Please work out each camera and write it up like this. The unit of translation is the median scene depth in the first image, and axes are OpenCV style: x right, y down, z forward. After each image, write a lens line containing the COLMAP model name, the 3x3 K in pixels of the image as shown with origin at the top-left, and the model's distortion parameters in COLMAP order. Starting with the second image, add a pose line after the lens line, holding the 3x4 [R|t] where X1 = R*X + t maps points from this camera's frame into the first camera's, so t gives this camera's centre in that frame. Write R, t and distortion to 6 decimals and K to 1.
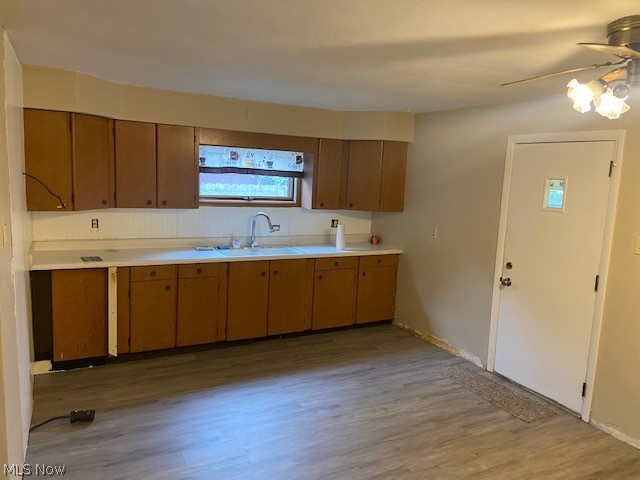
lens RADIAL K [[480.8, 0, 320.0], [0, 480.8, 240.0], [0, 0, 1]] dist [0.124568, -0.184865]
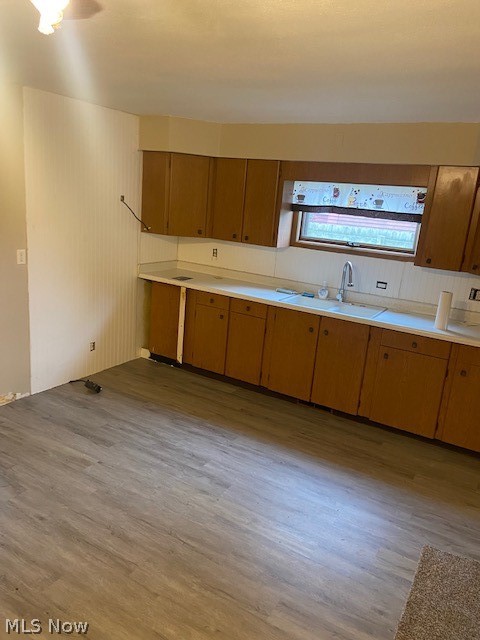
lens RADIAL K [[480.8, 0, 242.3], [0, 480.8, 311.9], [0, 0, 1]] dist [0.124568, -0.184865]
pose [[0.523790, 0.190928, -0.830175, 0.553321], [-0.180958, 0.977254, 0.110580, -0.034429], [0.832405, 0.092306, 0.546426, 0.446867]]
